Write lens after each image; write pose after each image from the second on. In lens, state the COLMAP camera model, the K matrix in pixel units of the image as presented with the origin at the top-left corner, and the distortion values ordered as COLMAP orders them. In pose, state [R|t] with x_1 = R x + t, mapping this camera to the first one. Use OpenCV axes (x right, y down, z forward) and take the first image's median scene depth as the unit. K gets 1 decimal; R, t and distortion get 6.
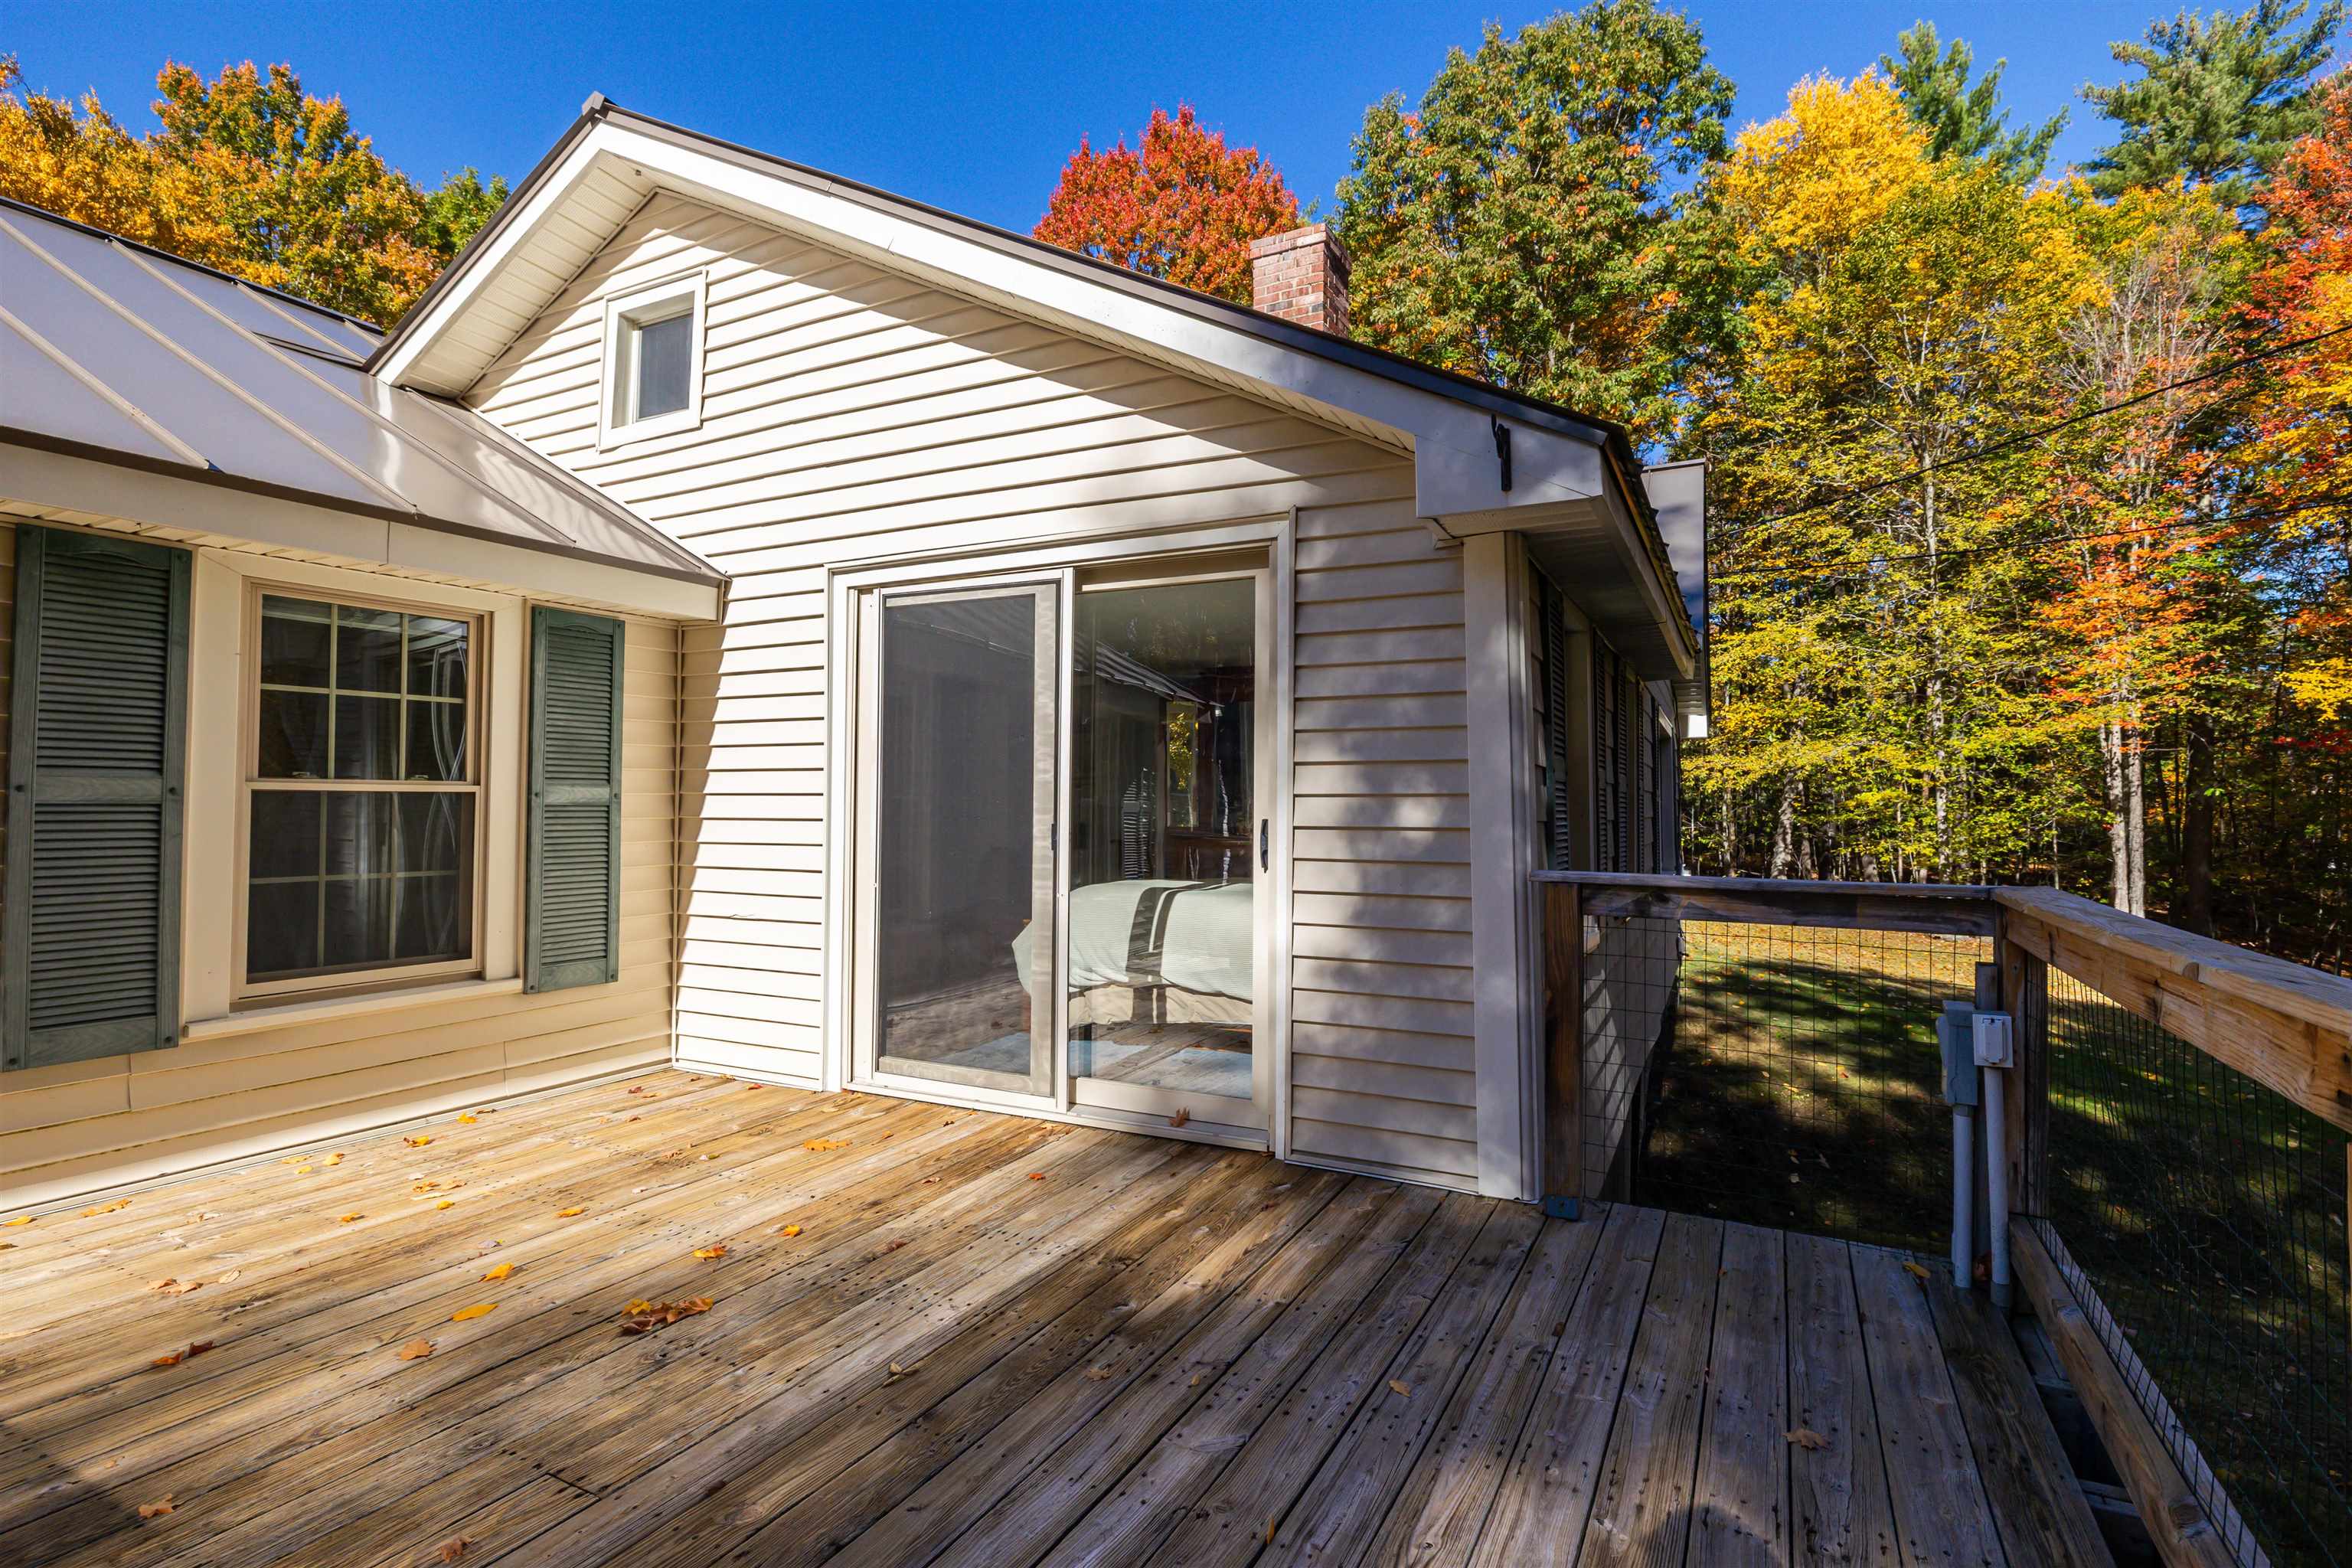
lens RADIAL K [[1100.4, 0, 1174.6], [0, 1100.4, 777.8], [0, 0, 1]] dist [-0.009776, 0.001915]
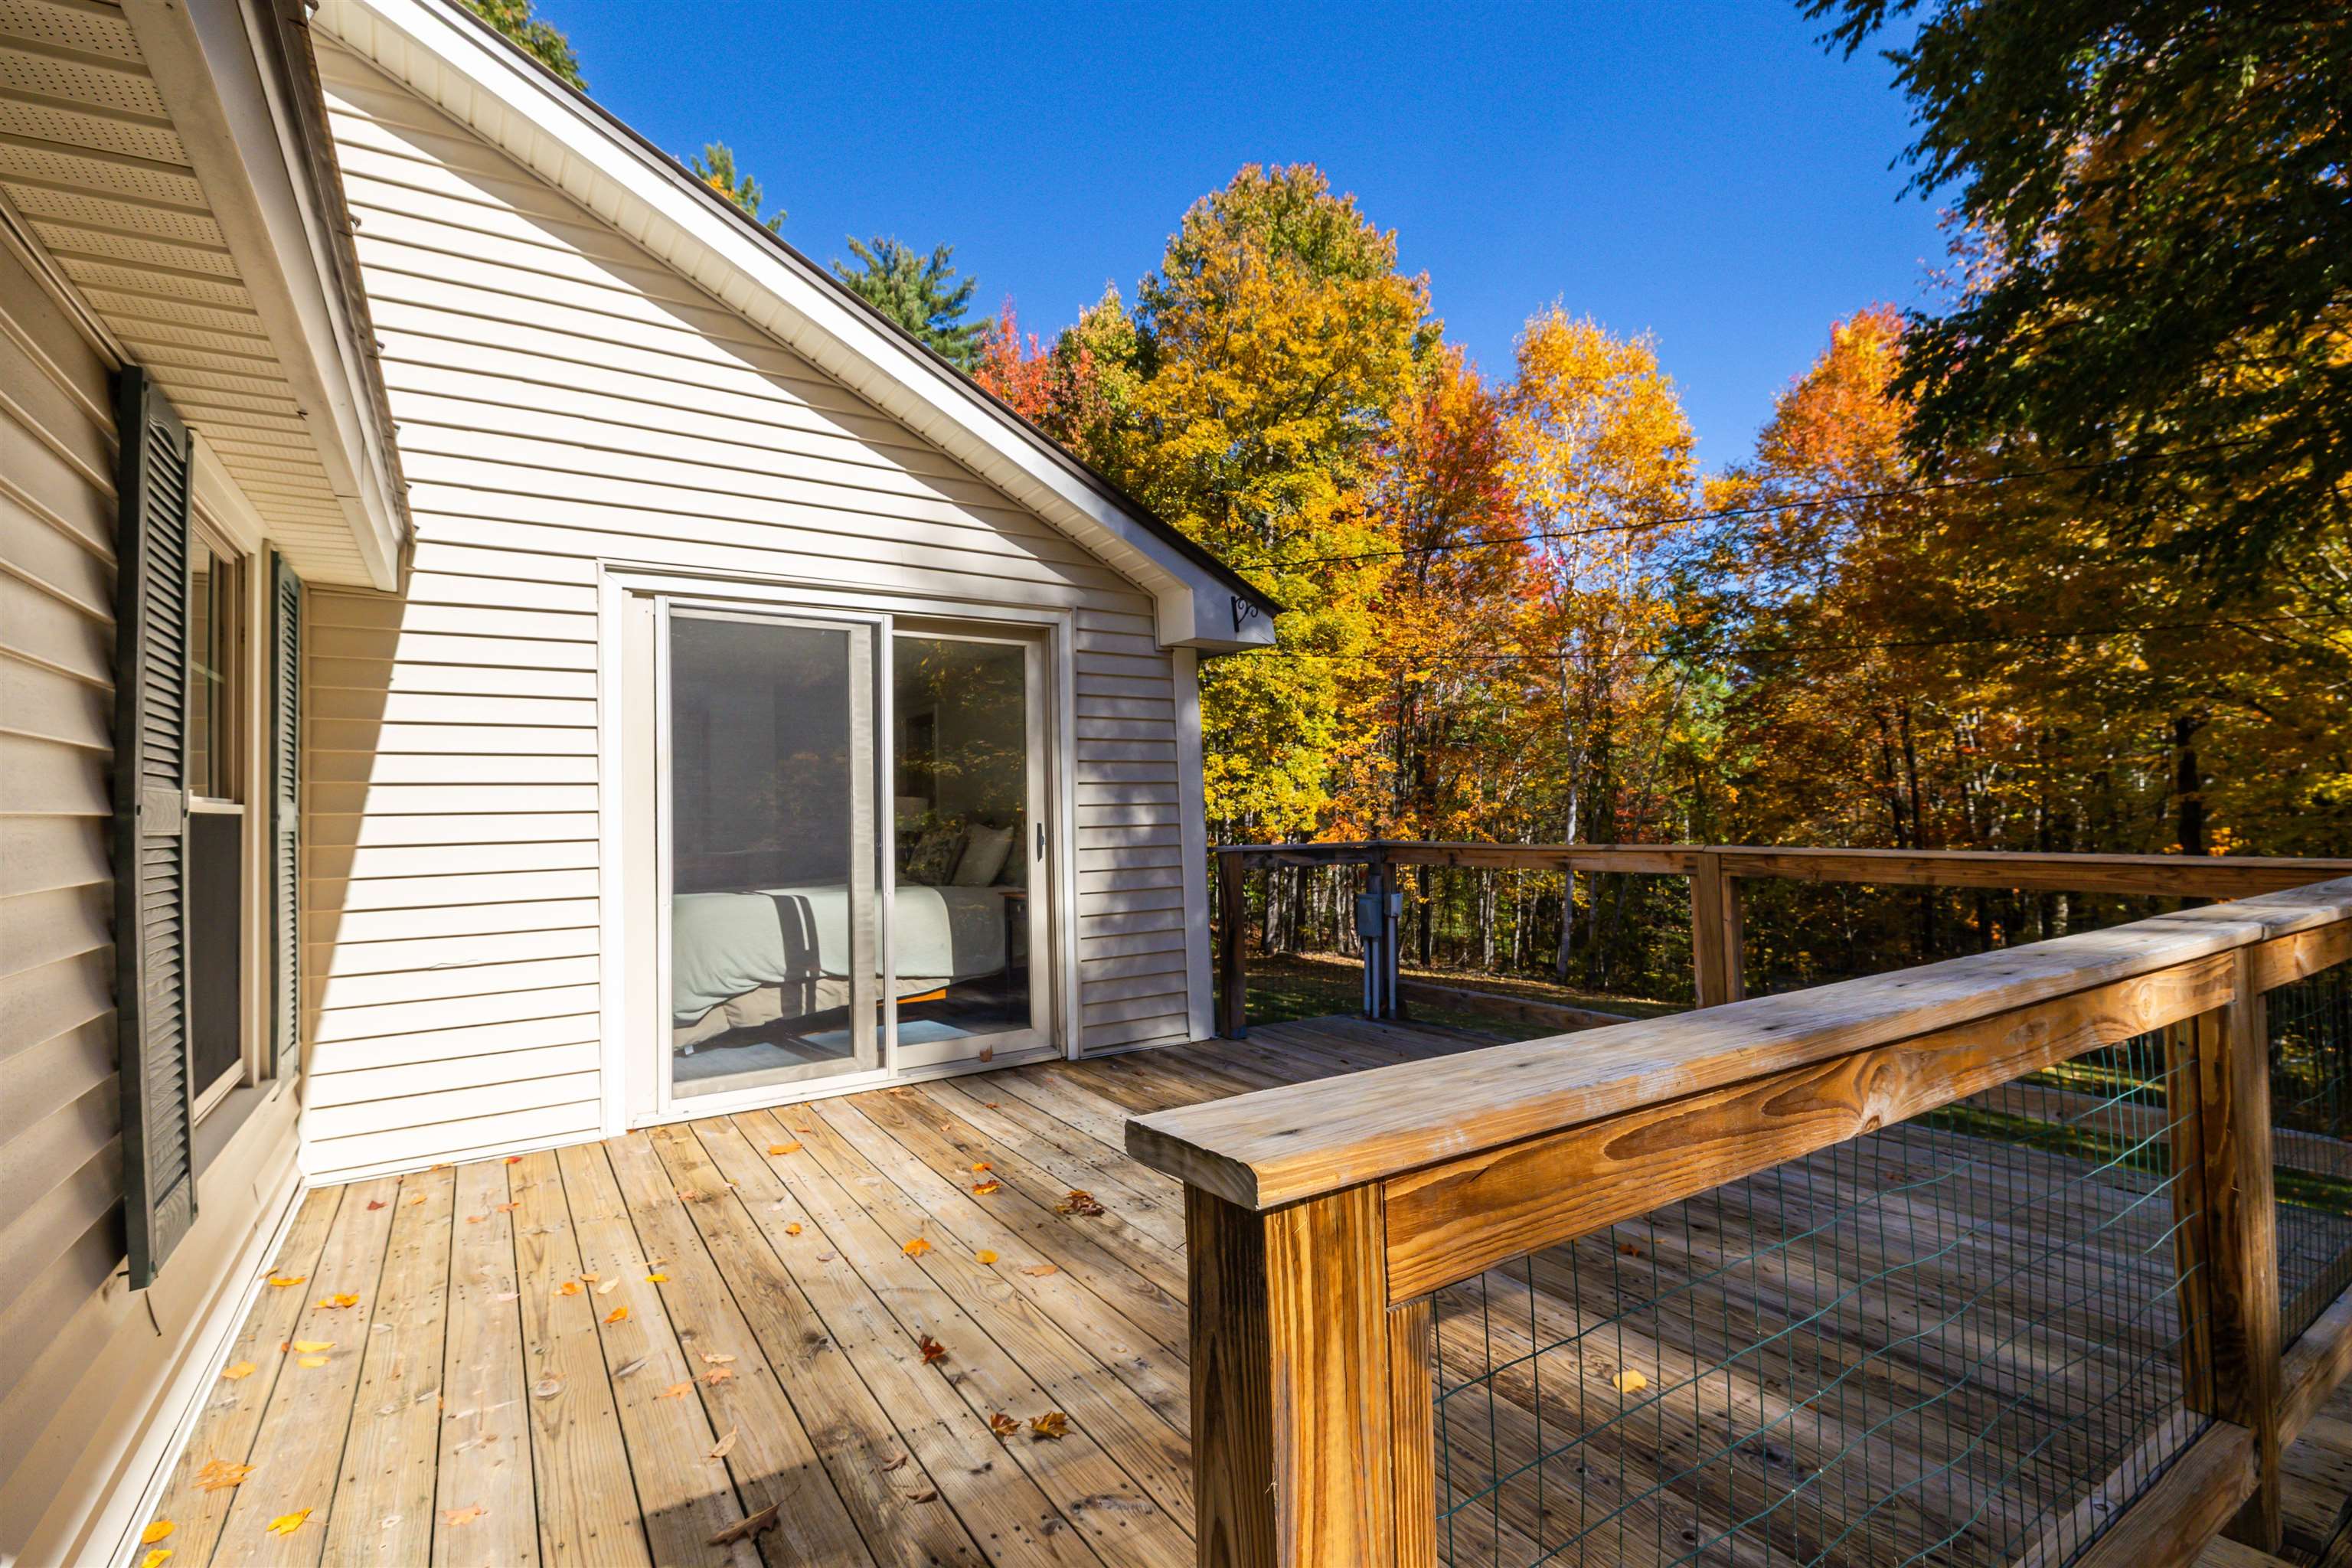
lens RADIAL K [[1100.4, 0, 1164.2], [0, 1100.4, 784.3], [0, 0, 1]] dist [-0.009776, 0.001915]
pose [[0.493907, 0.007066, 0.869486, -1.084030], [-0.000135, 0.999968, -0.008050, -0.000289], [-0.869515, 0.003859, 0.493892, 0.183183]]
